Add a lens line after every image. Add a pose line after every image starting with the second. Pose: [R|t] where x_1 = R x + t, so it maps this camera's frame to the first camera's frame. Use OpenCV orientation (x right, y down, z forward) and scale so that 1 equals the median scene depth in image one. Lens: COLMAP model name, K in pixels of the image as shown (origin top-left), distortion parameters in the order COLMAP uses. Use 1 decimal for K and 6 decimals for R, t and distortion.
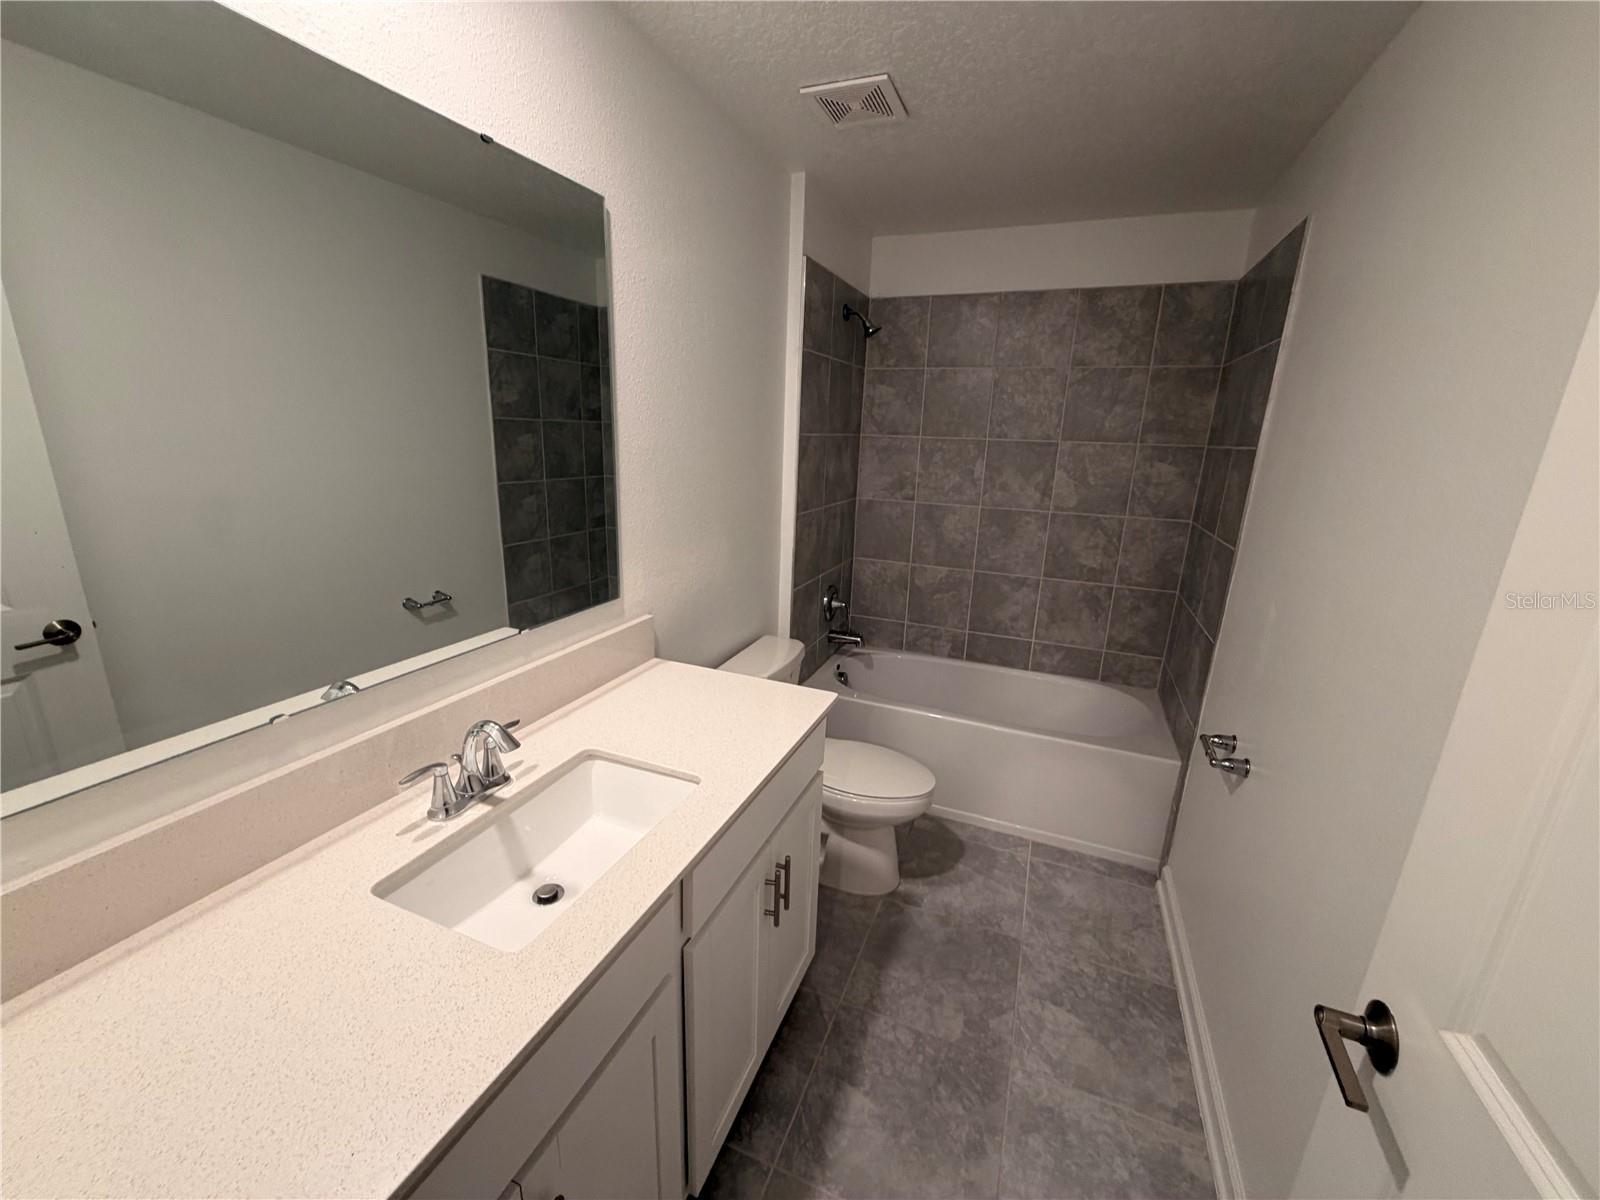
lens RADIAL K [[627.4, 0, 796.9], [0, 627.4, 605.1], [0, 0, 1]] dist [0.003390, 0.000351]
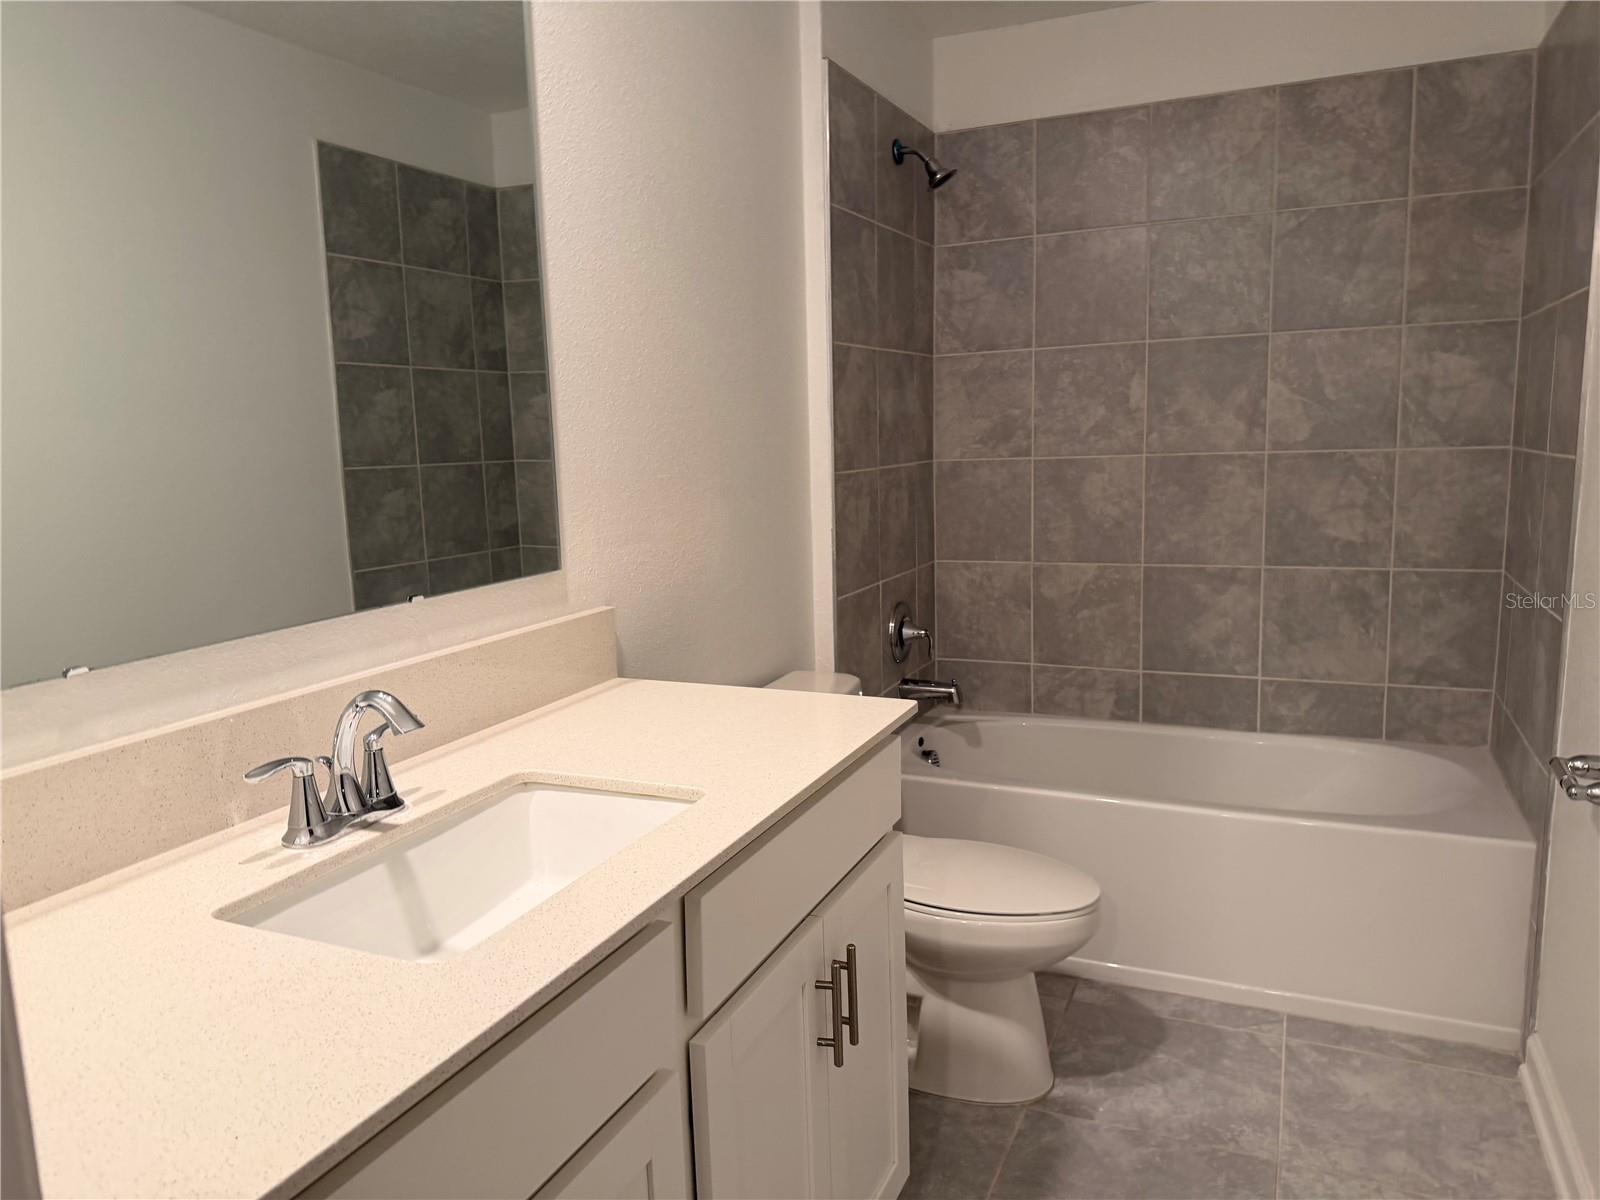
lens RADIAL K [[1119.1, 0, 795.1], [0, 1119.1, 618.2], [0, 0, 1]] dist [0.050820, -0.054431]
pose [[0.997565, -0.057155, -0.039970, -0.004285], [0.052413, 0.992436, -0.111008, 0.129454], [0.046012, 0.108643, 0.993015, -0.070545]]
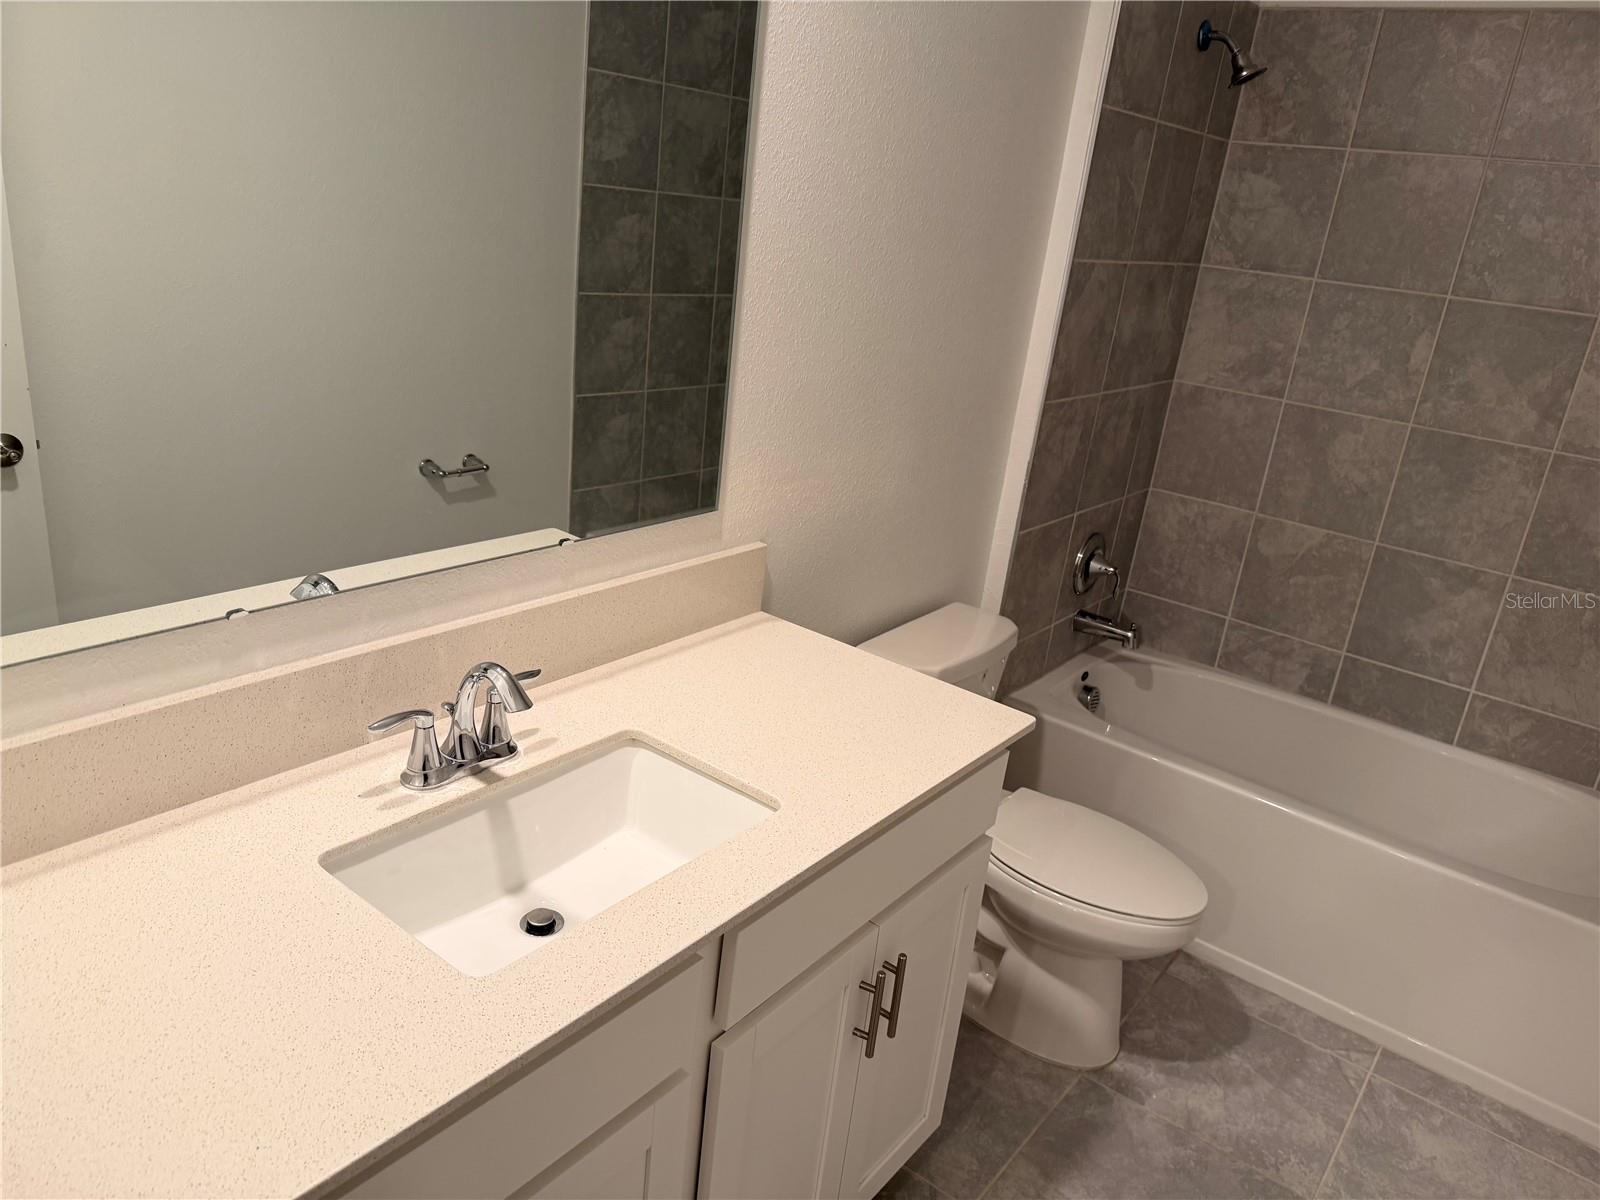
lens RADIAL K [[1119.1, 0, 808.6], [0, 1119.1, 616.8], [0, 0, 1]] dist [0.050820, -0.054431]
pose [[0.961937, 0.160303, -0.221314, 0.056563], [-0.143327, 0.985497, 0.090849, -0.015434], [0.232667, -0.055671, 0.970962, -0.064479]]
